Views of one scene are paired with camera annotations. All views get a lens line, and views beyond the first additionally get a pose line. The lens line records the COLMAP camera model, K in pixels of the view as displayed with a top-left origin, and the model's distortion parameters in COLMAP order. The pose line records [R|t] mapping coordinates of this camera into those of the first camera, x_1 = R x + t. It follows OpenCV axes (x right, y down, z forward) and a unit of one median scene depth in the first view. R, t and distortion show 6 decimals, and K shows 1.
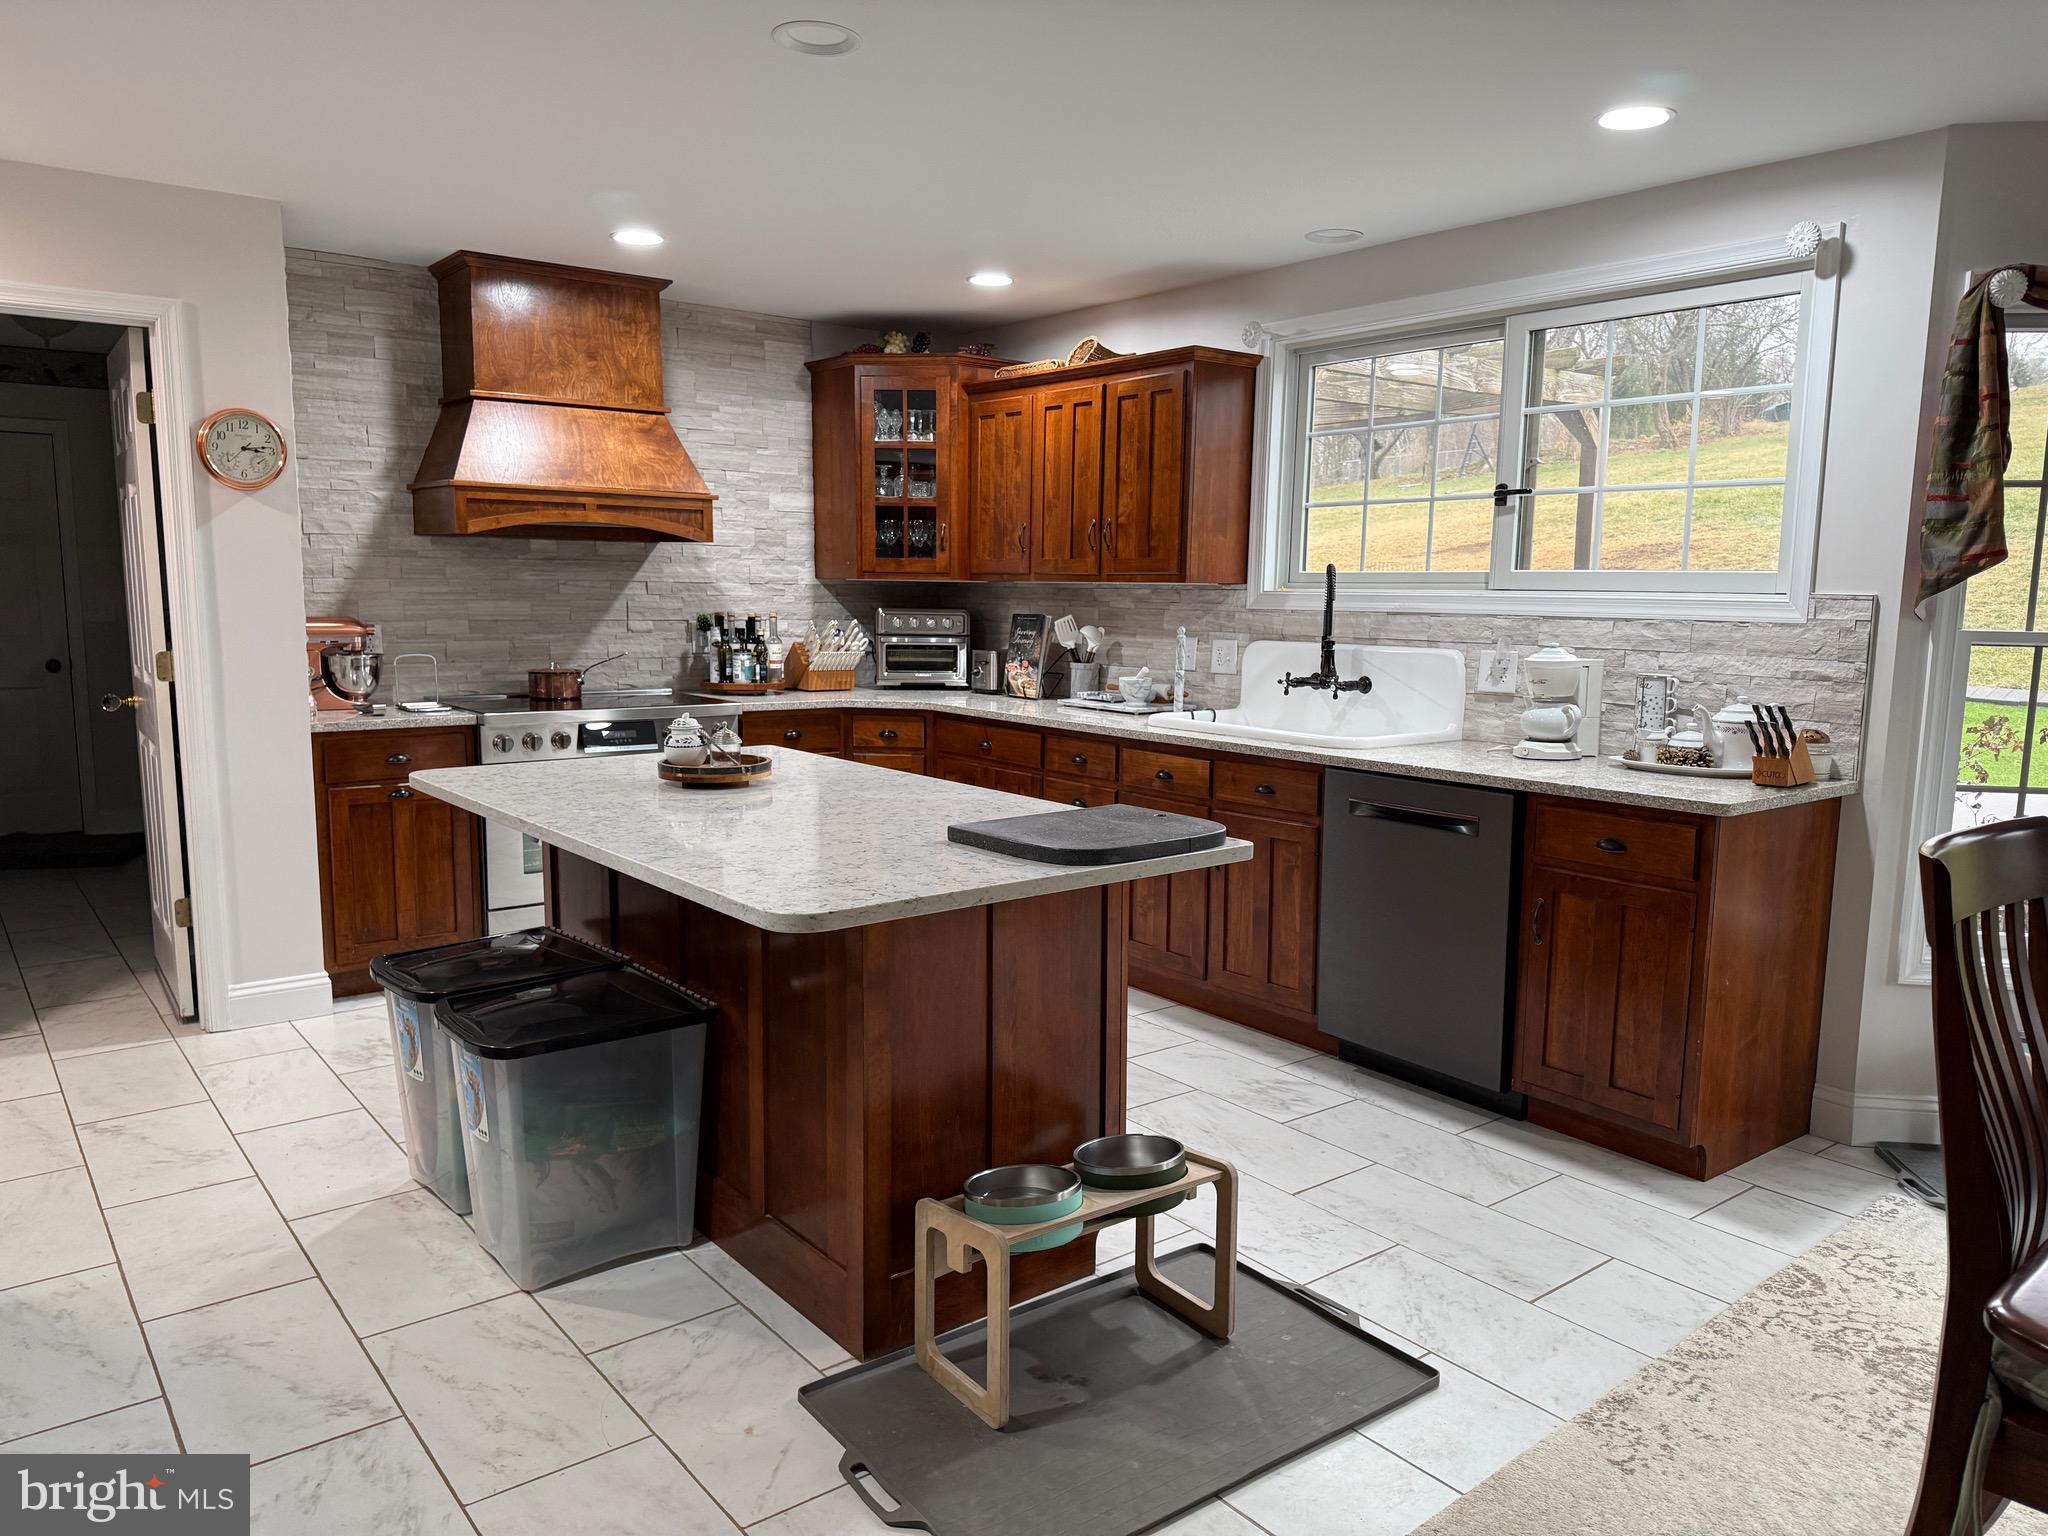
lens RADIAL K [[1431.7, 0, 1031.6], [0, 1431.7, 782.3], [0, 0, 1]] dist [0.181263, -0.351098]
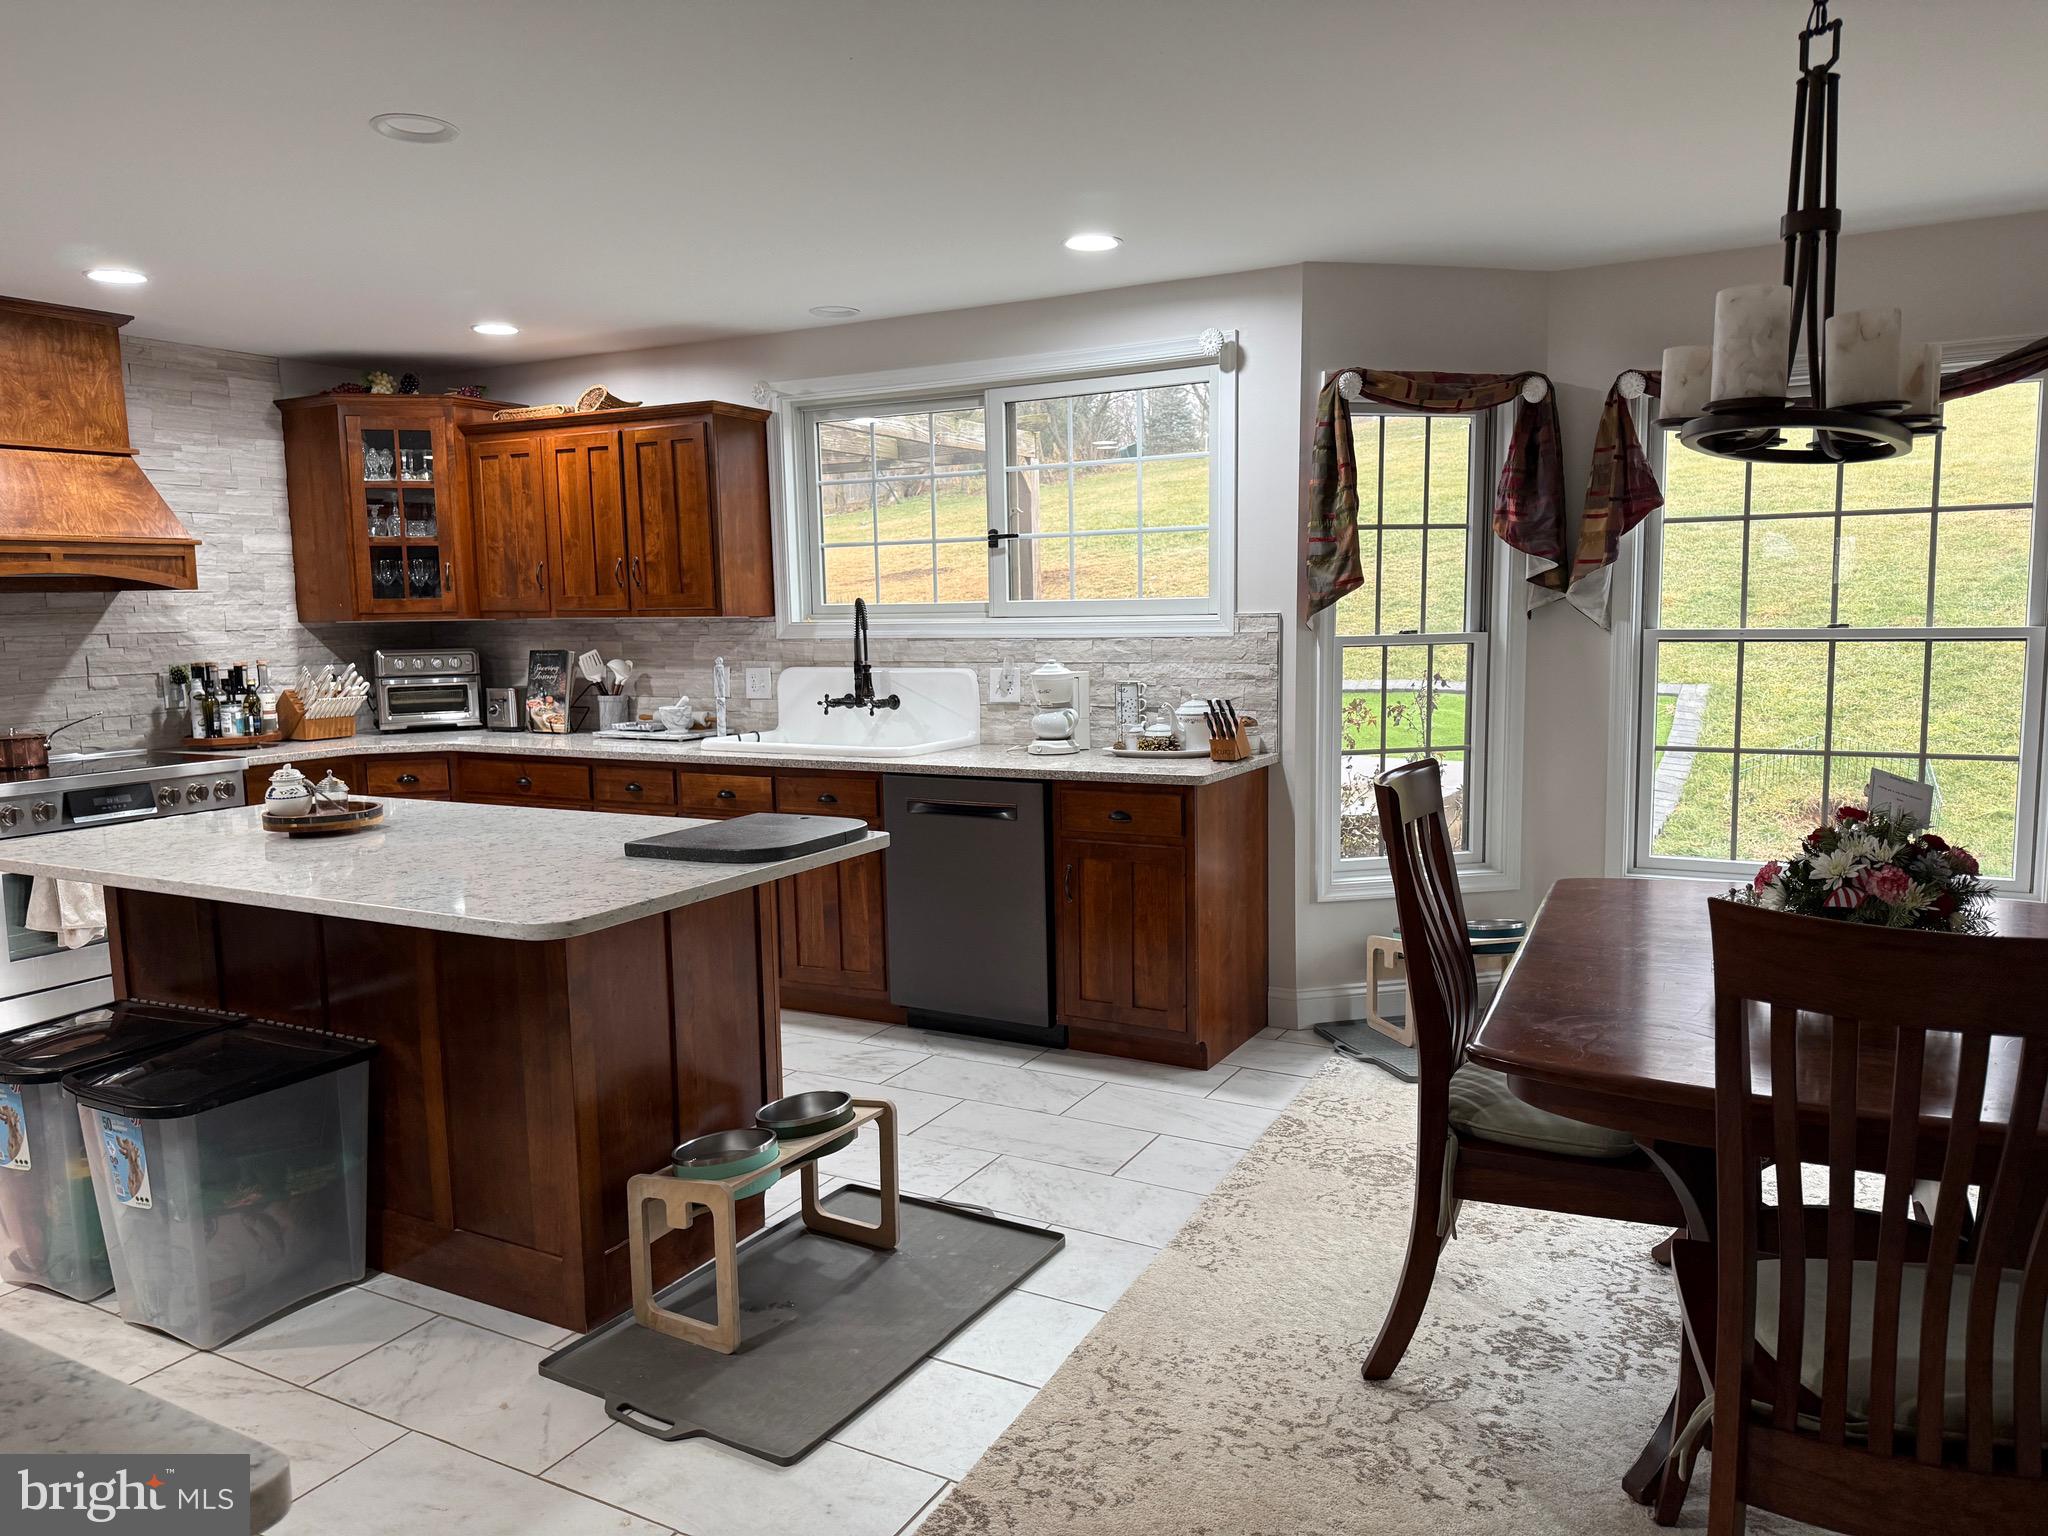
lens RADIAL K [[1425.4, 0, 1061.1], [0, 1425.4, 787.4], [0, 0, 1]] dist [0.053184, -0.103827]
pose [[0.912586, -0.078426, 0.401293, -0.092210], [0.083837, 0.996471, 0.004089, 0.005577], [-0.400198, 0.029912, 0.915941, -0.071813]]
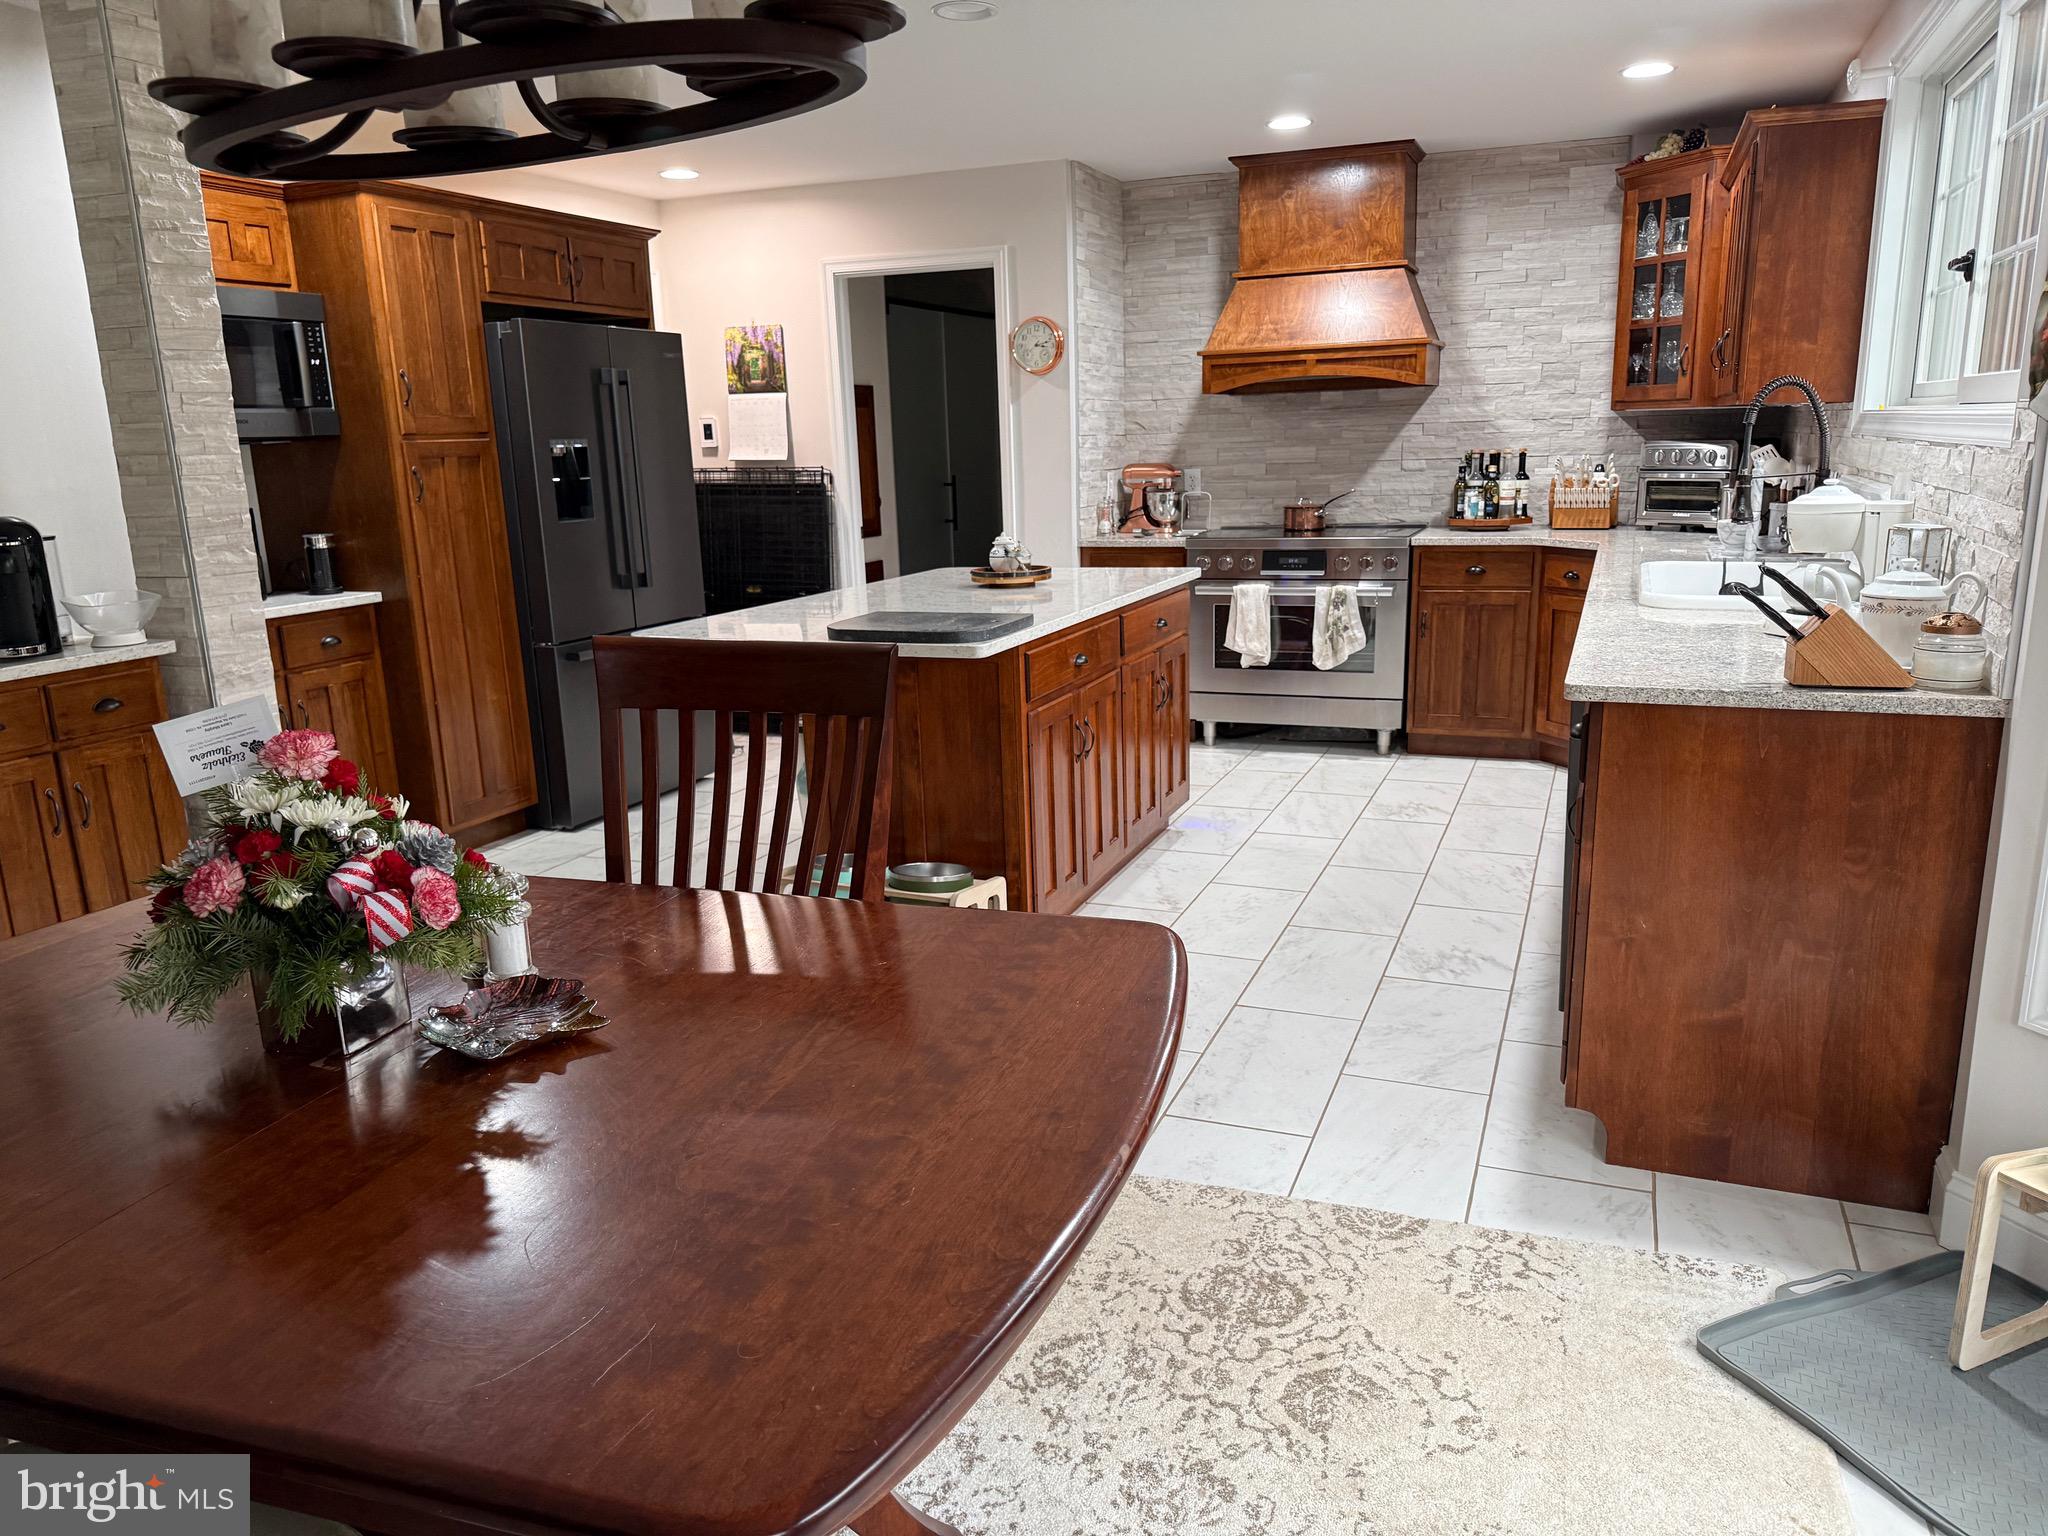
lens RADIAL K [[1437.2, 0, 1037.3], [0, 1437.2, 780.4], [0, 0, 1]] dist [0.082287, -0.118730]
pose [[0.511274, 0.175083, -0.841395, 0.591048], [-0.086369, 0.984540, 0.152388, -0.016617], [0.855067, -0.005242, 0.518491, 0.200759]]
